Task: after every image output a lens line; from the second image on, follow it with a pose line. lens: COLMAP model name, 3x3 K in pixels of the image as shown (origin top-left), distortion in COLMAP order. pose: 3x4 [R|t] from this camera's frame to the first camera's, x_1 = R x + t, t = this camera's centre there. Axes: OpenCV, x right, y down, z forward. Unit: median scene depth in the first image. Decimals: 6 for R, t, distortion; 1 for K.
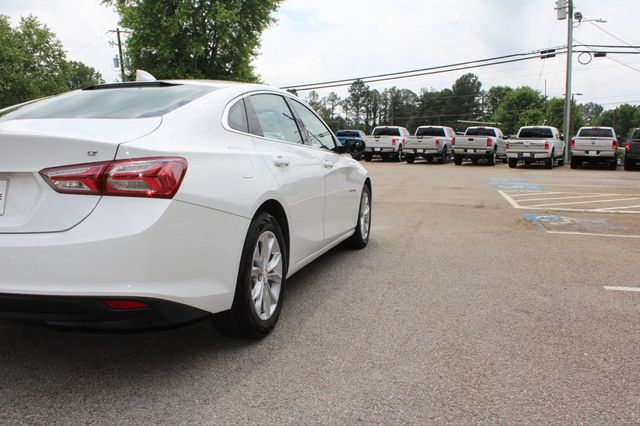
lens RADIAL K [[563.7, 0, 320.0], [0, 563.7, 213.0], [0, 0, 1]] dist [-0.162689, 0.157741]
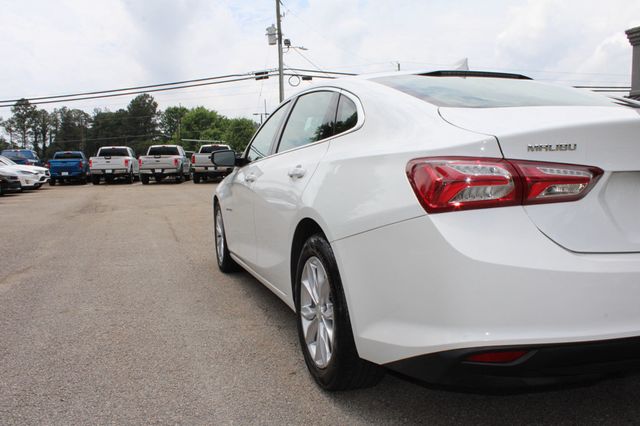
lens RADIAL K [[563.7, 0, 320.0], [0, 563.7, 213.0], [0, 0, 1]] dist [-0.162689, 0.157741]
pose [[0.841567, -0.068165, 0.535834, -0.094869], [0.087651, 0.996091, -0.010946, -0.003252], [-0.532994, 0.056178, 0.844252, 0.040545]]
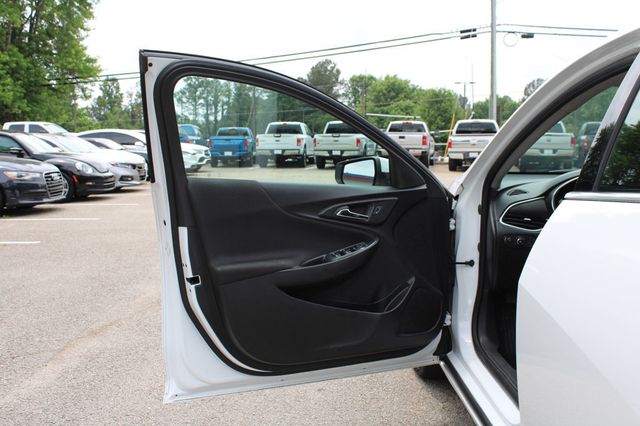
lens RADIAL K [[667.3, 0, 320.0], [0, 667.3, 213.0], [0, 0, 1]] dist [-0.137885, 0.215800]
pose [[0.966802, -0.037666, 0.252737, -0.074898], [0.042225, 0.999028, -0.012635, -0.014048], [-0.252016, 0.022887, 0.967452, 0.091778]]
